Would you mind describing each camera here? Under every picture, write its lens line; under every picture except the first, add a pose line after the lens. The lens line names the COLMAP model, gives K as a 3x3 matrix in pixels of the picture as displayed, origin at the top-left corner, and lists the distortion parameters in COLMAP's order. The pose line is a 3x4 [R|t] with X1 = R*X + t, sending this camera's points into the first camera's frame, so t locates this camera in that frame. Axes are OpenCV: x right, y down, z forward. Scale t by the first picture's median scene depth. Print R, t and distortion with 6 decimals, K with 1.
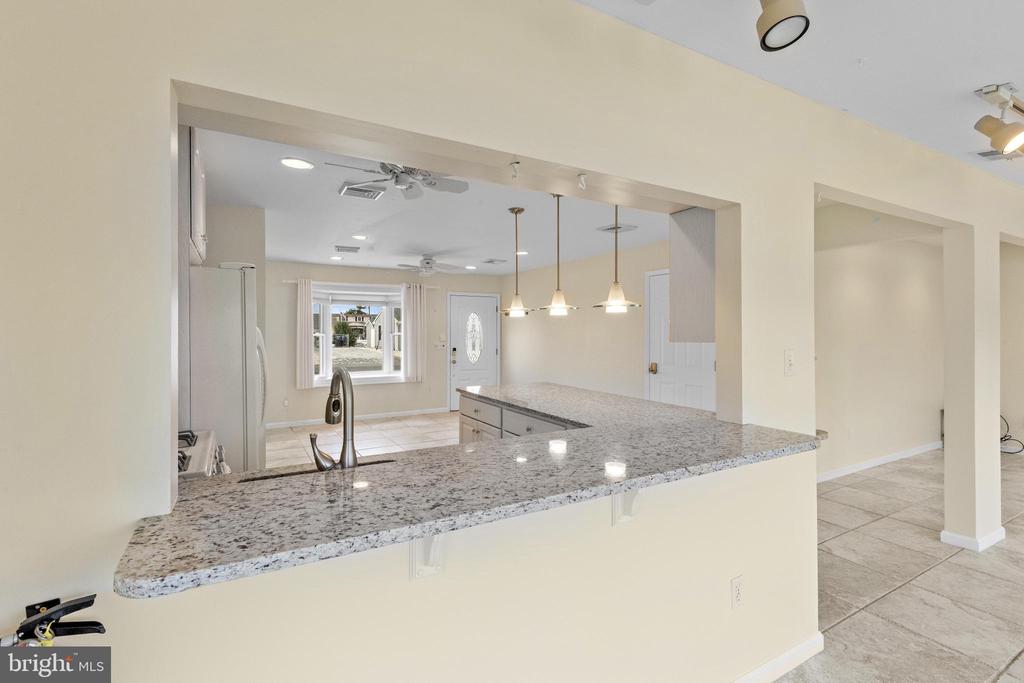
lens RADIAL K [[473.9, 0, 513.3], [0, 473.9, 330.4], [0, 0, 1]] dist [0.000520, 0.000186]
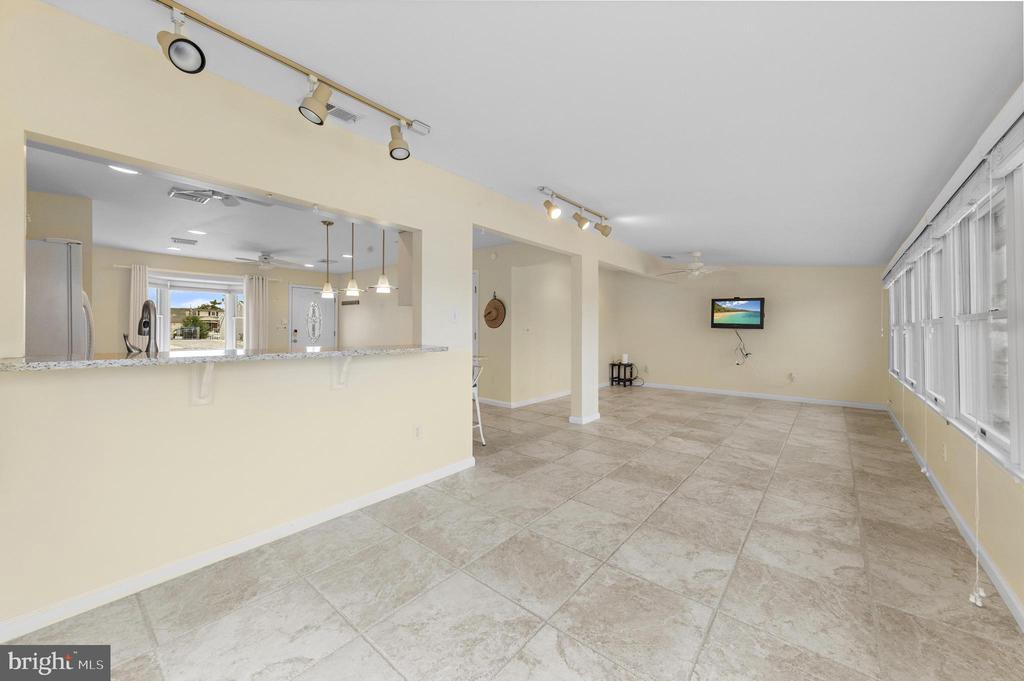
lens RADIAL K [[378.1, 0, 514.0], [0, 378.1, 327.3], [0, 0, 1]] dist [0.003851, -0.000103]
pose [[0.937655, 0.007555, 0.347486, 0.087394], [-0.007173, 0.999971, -0.002384, 0.036916], [-0.347494, -0.000257, 0.937682, -0.163720]]
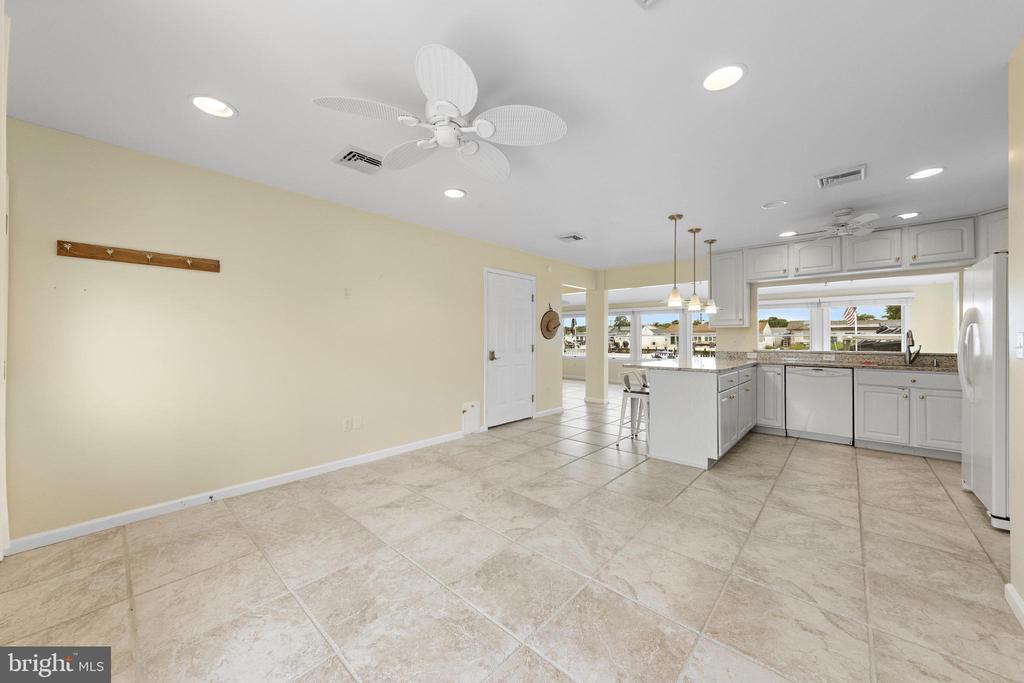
lens RADIAL K [[378.1, 0, 507.3], [0, 378.1, 334.4], [0, 0, 1]] dist [0.003851, -0.000103]
pose [[-0.305638, 0.004986, 0.952135, -0.485506], [-0.004156, 0.999970, -0.006570, 0.031160], [-0.952139, -0.005965, -0.305608, 1.066005]]
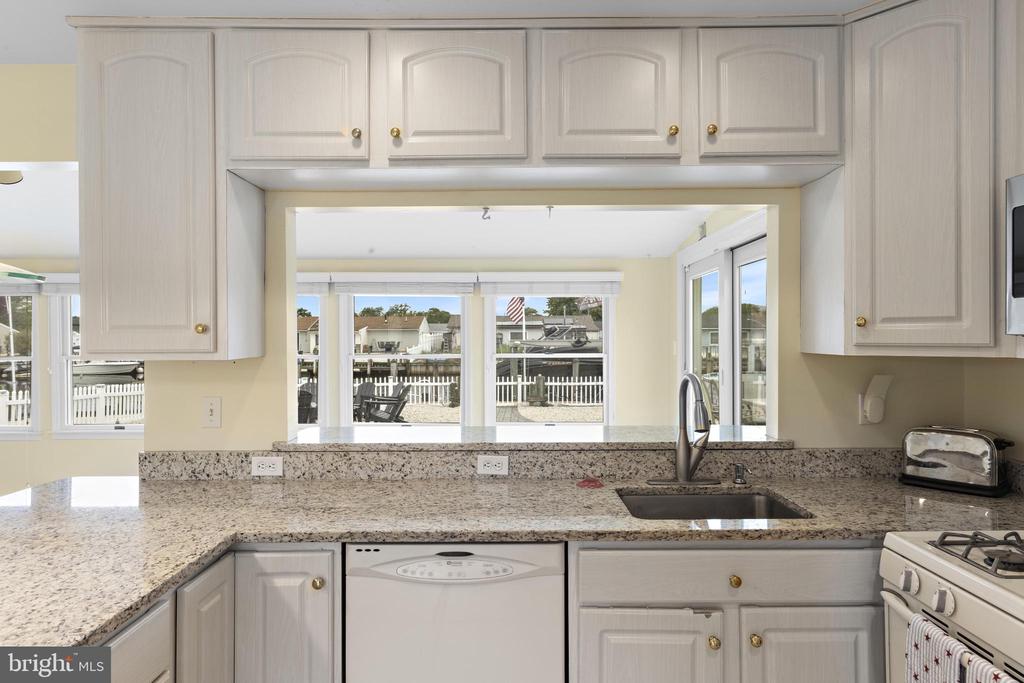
lens RADIAL K [[636.7, 0, 516.8], [0, 636.7, 336.1], [0, 0, 1]] dist [0.000169, -0.000169]
pose [[-0.867059, 0.000452, 0.498205, -0.168400], [-0.000079, 0.999999, -0.001044, -0.002799], [-0.498205, -0.000945, -0.867059, 0.554617]]
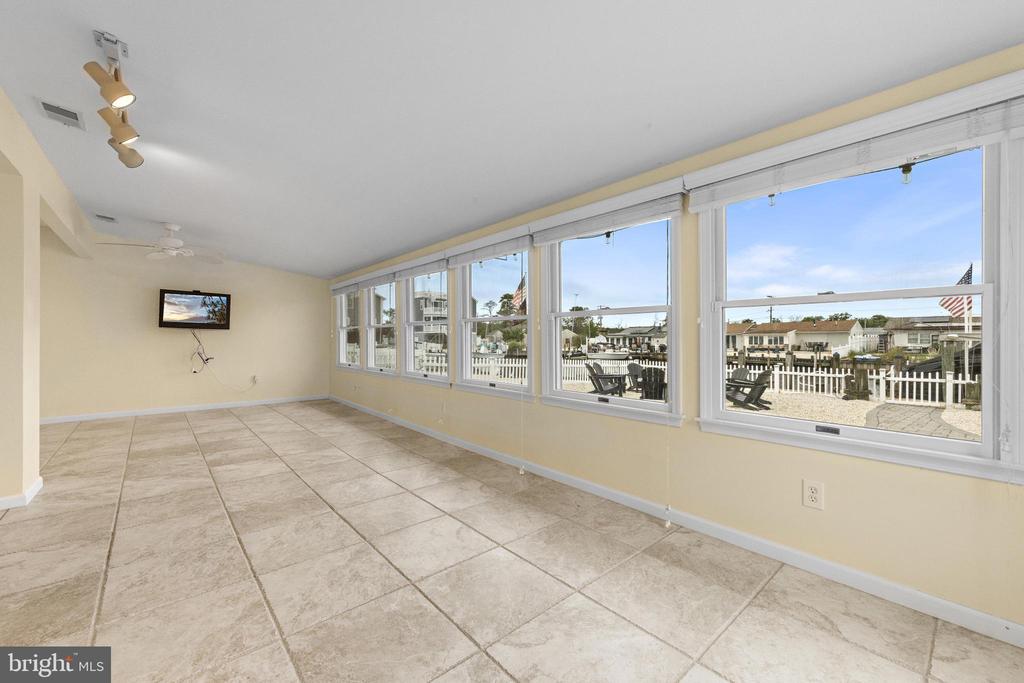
lens RADIAL K [[413.4, 0, 509.3], [0, 413.4, 338.4], [0, 0, 1]] dist [0.006678, -0.000913]
pose [[-0.185389, 0.001108, 0.982665, -0.032185], [-0.007505, 0.999969, -0.002544, 0.052804], [-0.982637, -0.007847, -0.185375, 0.078928]]
